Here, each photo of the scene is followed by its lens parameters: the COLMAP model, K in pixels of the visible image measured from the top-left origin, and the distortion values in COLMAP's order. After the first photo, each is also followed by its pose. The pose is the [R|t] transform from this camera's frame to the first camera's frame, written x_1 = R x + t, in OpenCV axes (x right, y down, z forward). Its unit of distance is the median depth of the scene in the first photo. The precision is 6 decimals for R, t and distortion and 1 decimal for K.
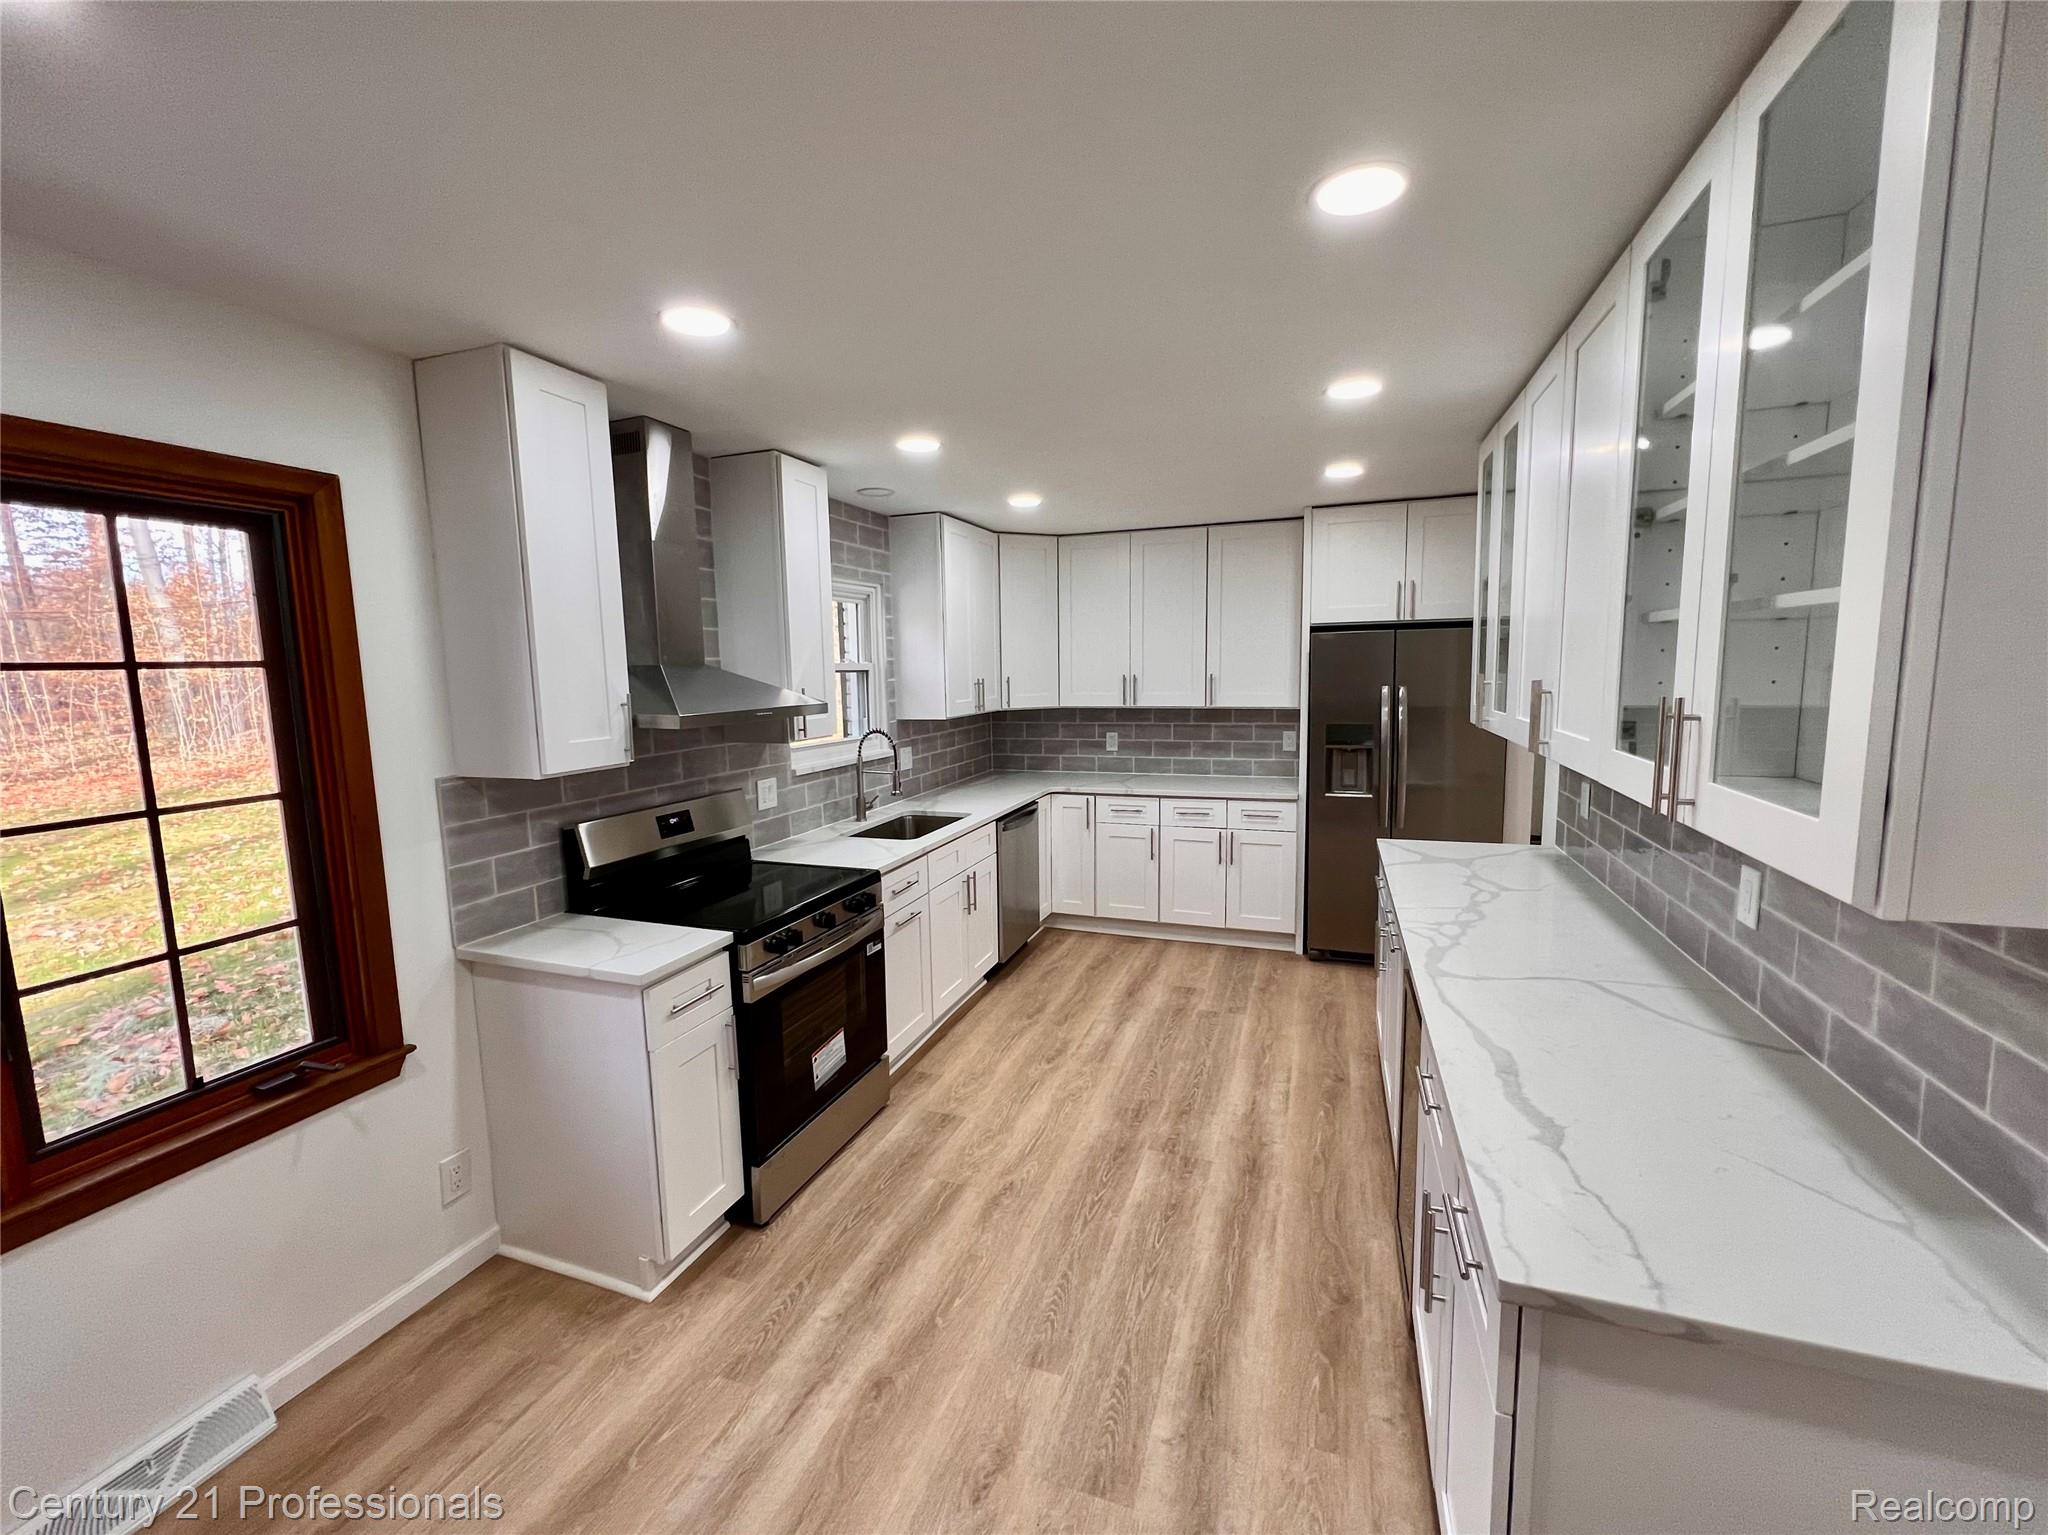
lens RADIAL K [[830.9, 0, 1024.0], [0, 830.9, 767.5], [0, 0, 1]] dist [-0.001430, 0.000136]
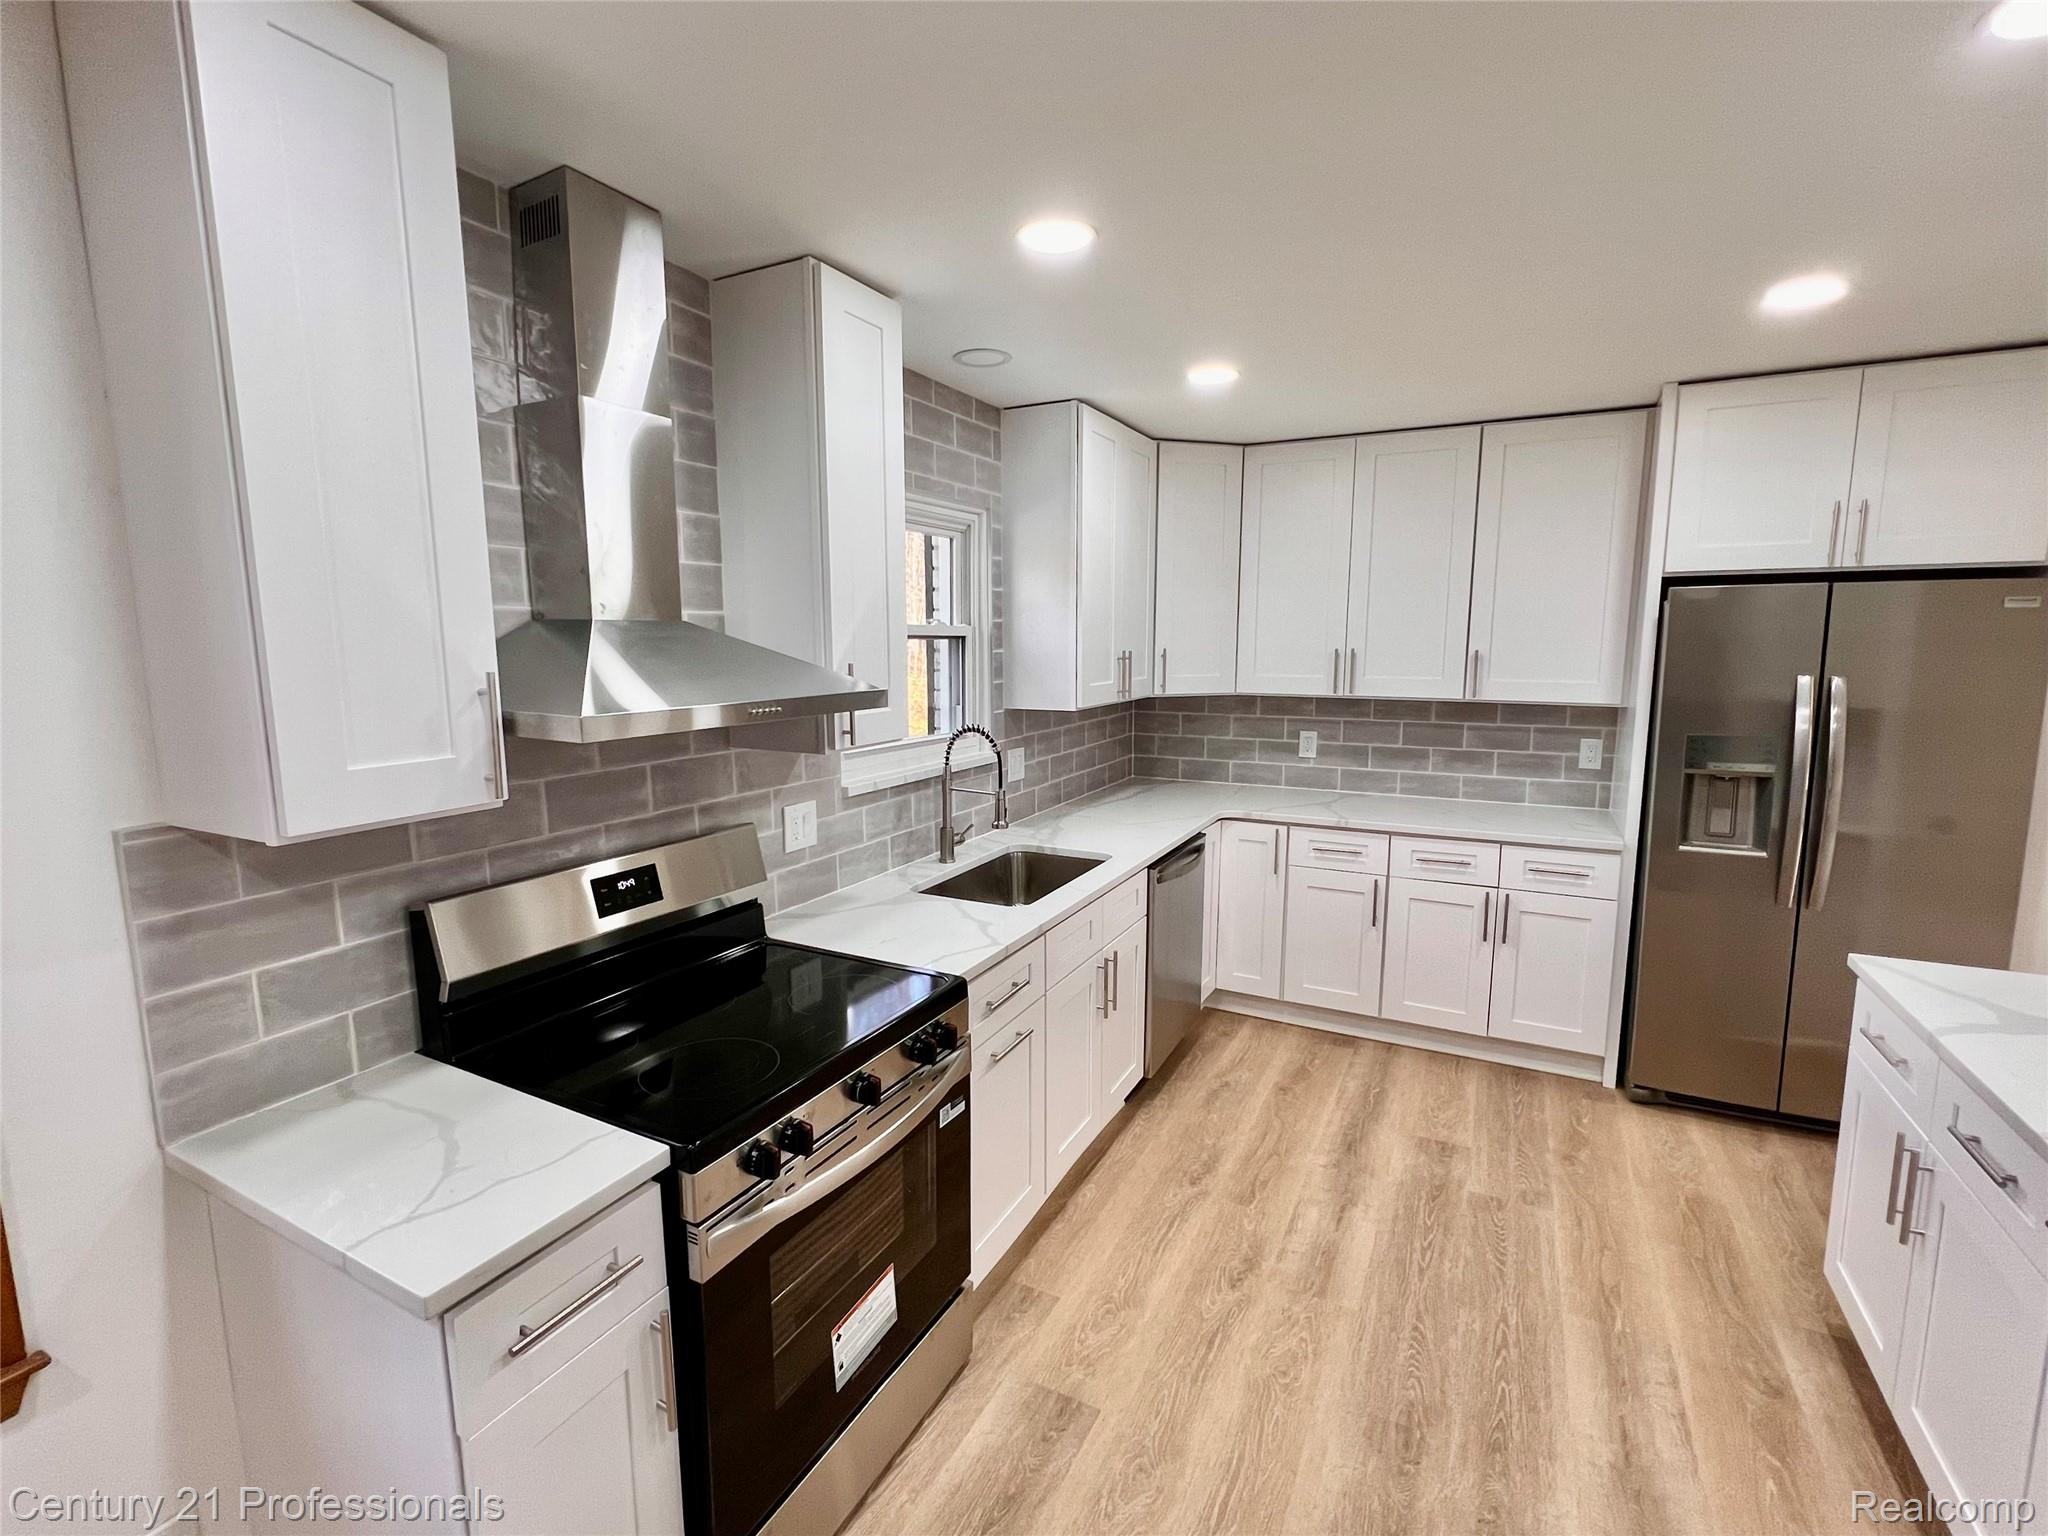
lens RADIAL K [[909.4, 0, 1028.6], [0, 909.4, 762.8], [0, 0, 1]] dist [-0.001552, -0.000136]
pose [[0.991611, 0.033396, -0.124870, -0.048876], [-0.031086, 0.999309, 0.020398, -0.037580], [0.125465, -0.016345, 0.991963, 0.330420]]
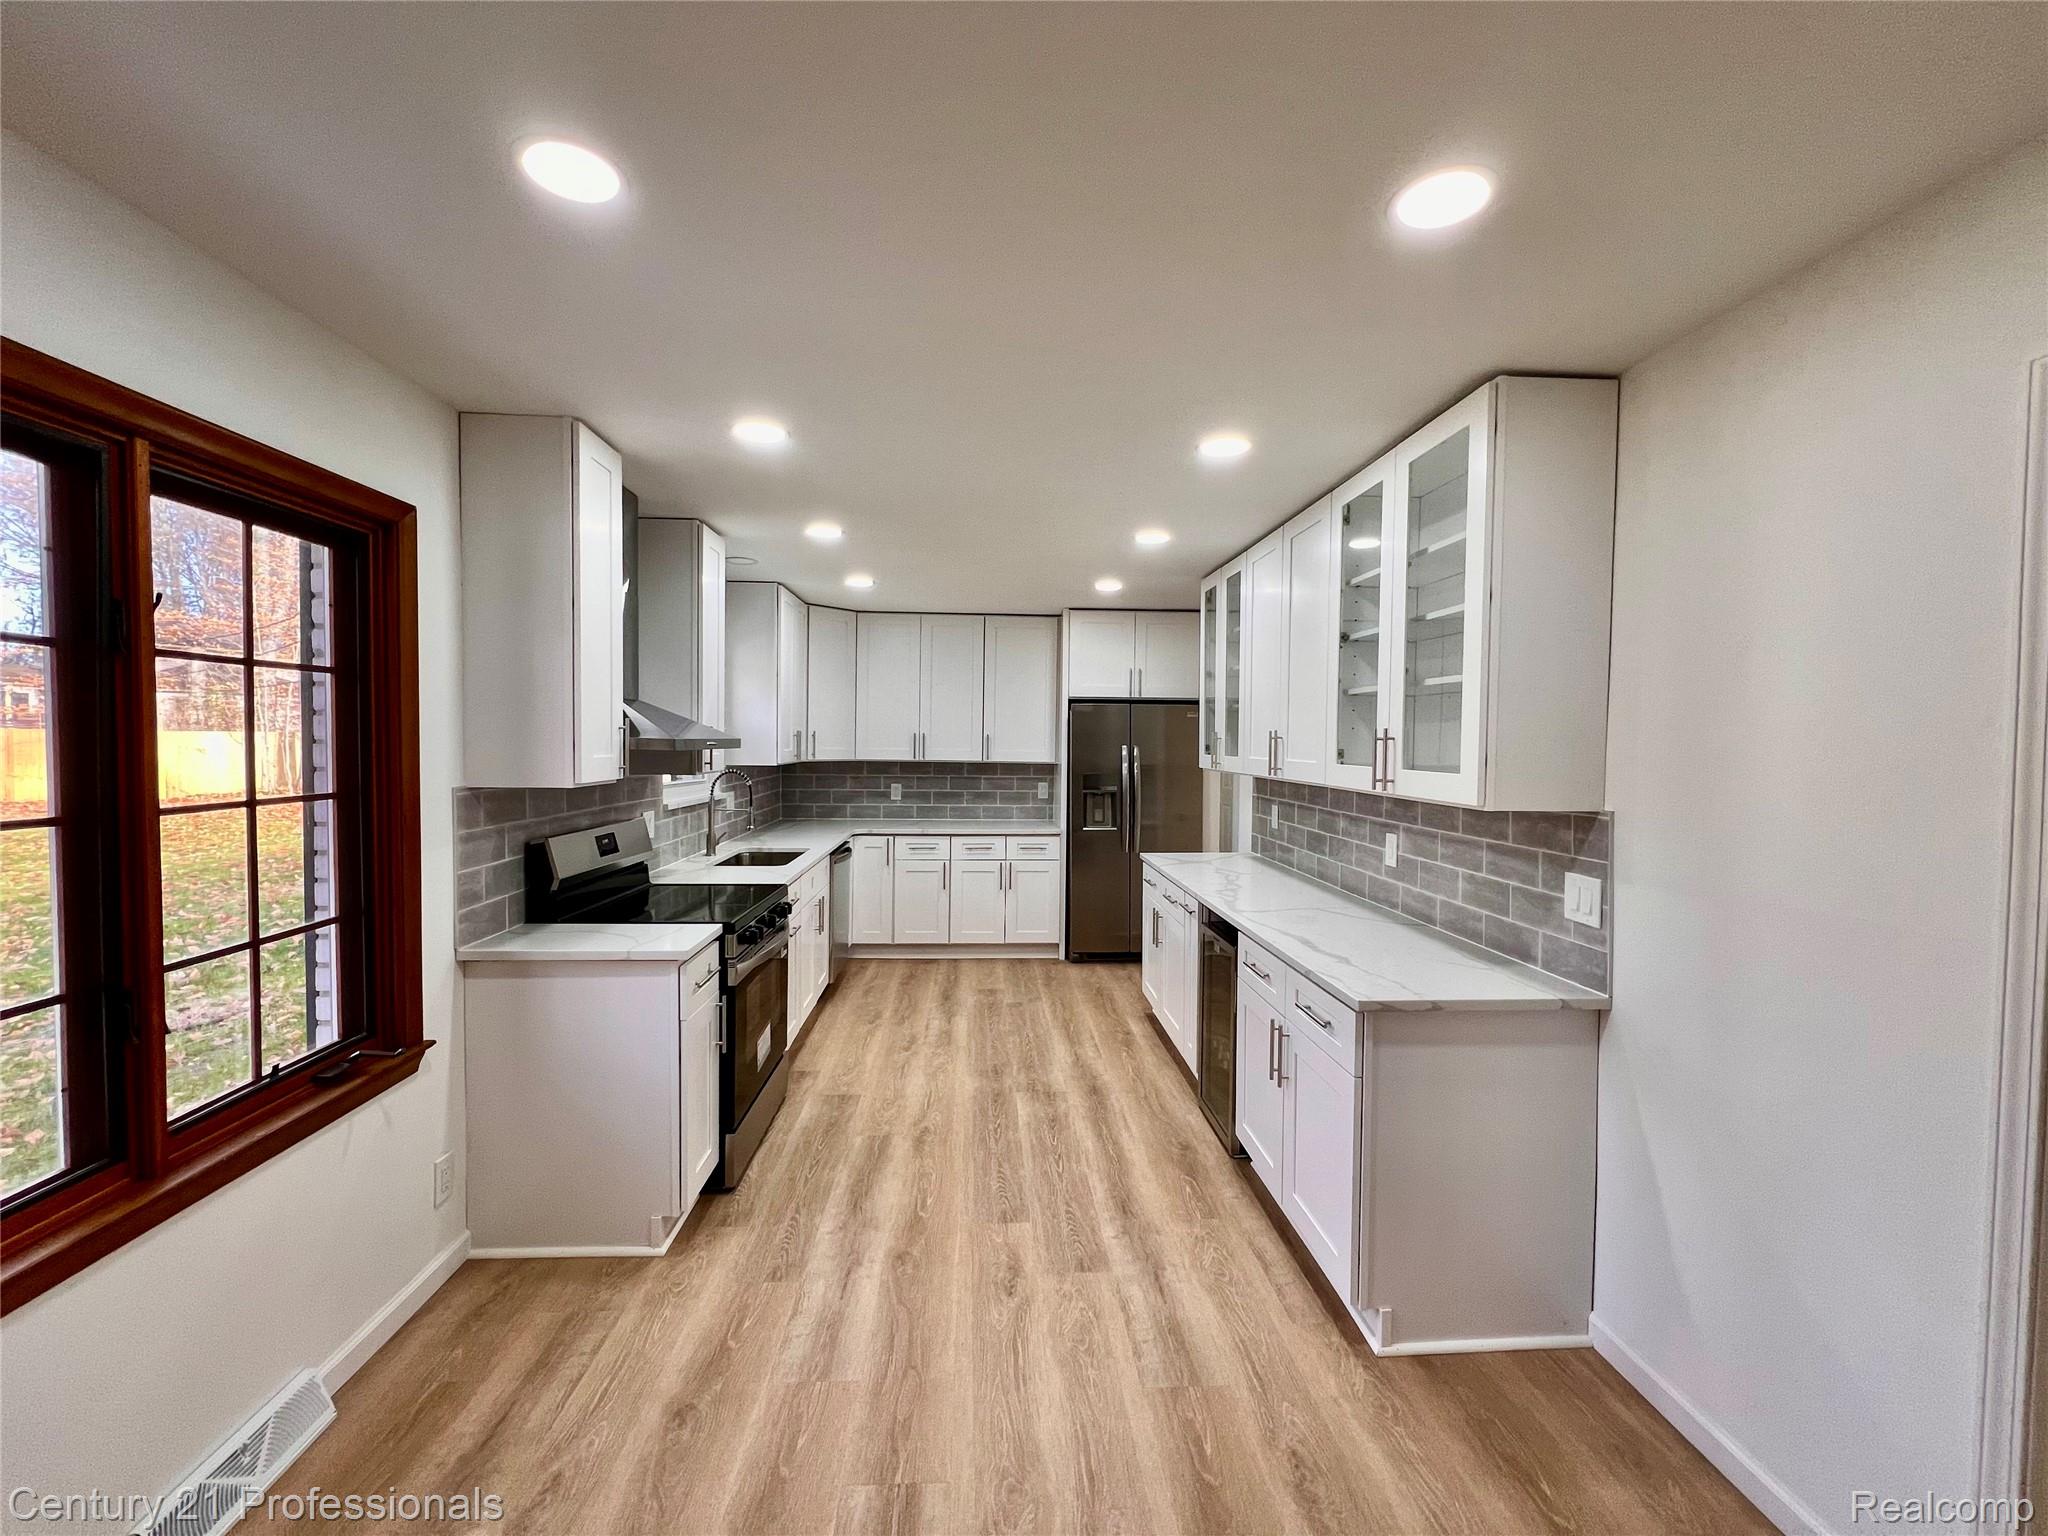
lens RADIAL K [[824.1, 0, 1016.7], [0, 824.1, 771.3], [0, 0, 1]] dist [0.000108, -0.000080]
pose [[0.918865, 0.015388, 0.394271, -0.296520], [0.019322, 0.996286, -0.083915, 0.061544], [-0.394098, 0.084724, 0.915155, -0.167886]]
